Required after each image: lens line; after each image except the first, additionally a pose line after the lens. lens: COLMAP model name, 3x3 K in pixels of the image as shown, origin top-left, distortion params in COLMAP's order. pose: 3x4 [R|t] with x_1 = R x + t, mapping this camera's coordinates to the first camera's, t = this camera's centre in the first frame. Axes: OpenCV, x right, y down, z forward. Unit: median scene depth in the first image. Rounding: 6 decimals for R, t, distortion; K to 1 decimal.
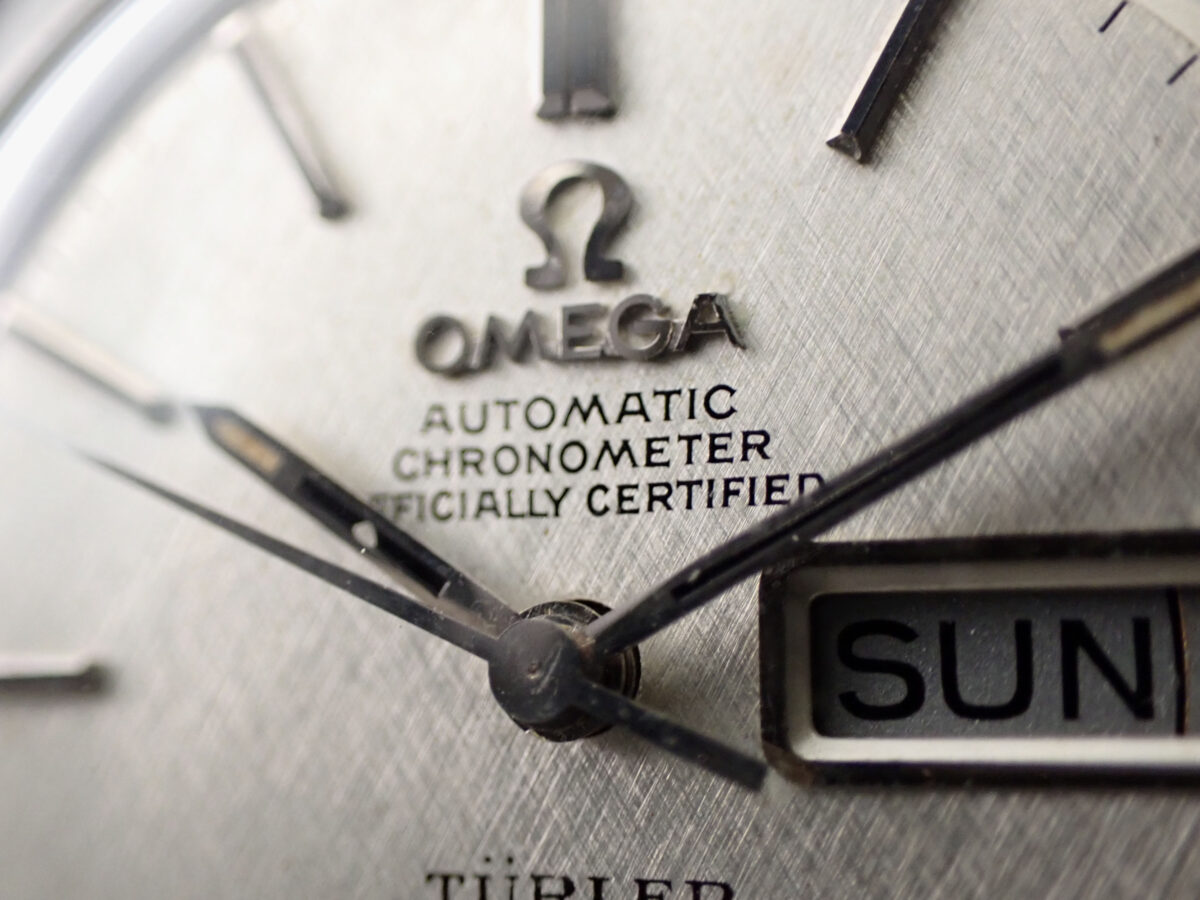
lens RADIAL K [[2019.6, 0, 576.2], [0, 2019.6, 401.6], [0, 0, 1]] dist [0.069053, 0.000000]
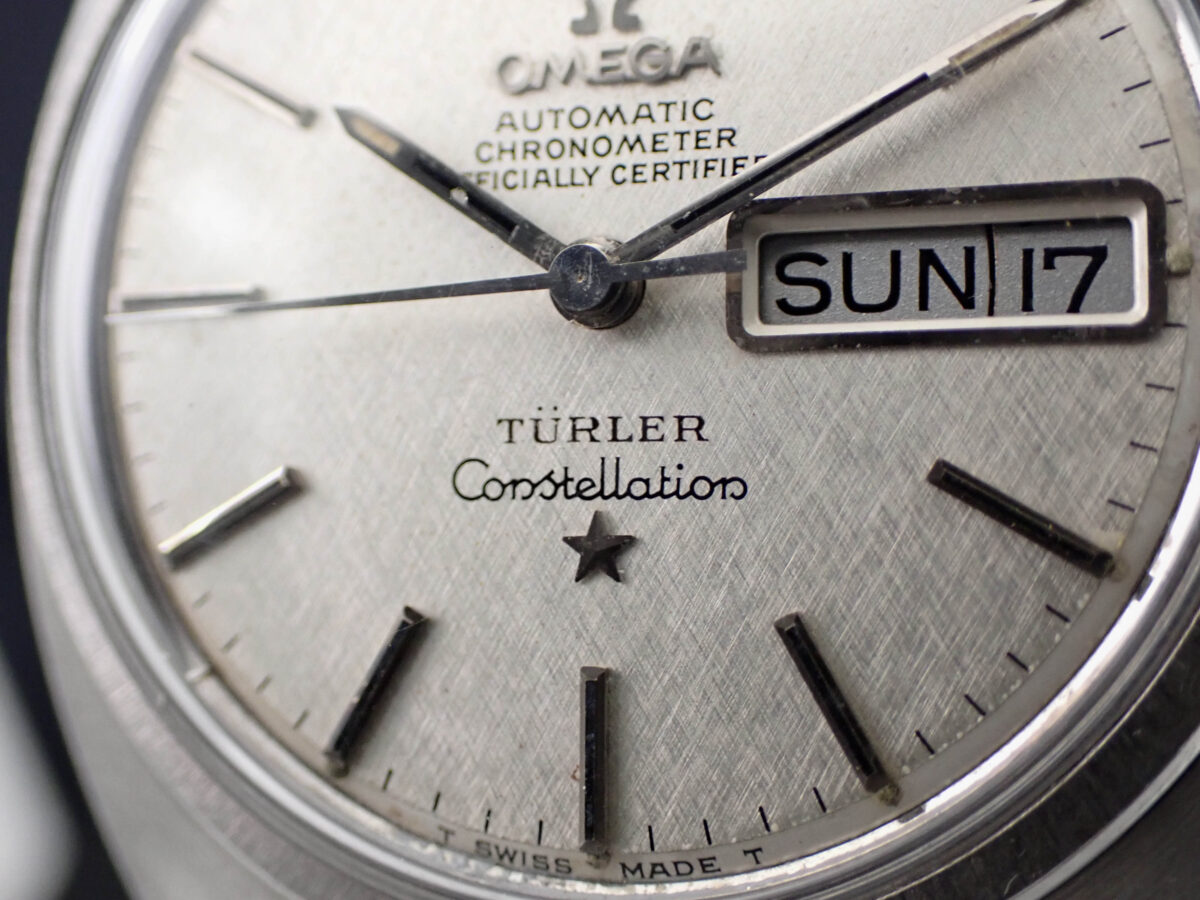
lens RADIAL K [[2019.6, 0, 558.9], [0, 2019.6, 388.1], [0, 0, 1]] dist [0.069053, 0.000000]
pose [[0.997061, 0.025922, 0.072091, -0.139777], [-0.029113, 0.998626, 0.043570, 0.144967], [-0.070862, -0.045541, 0.996446, -0.511118]]
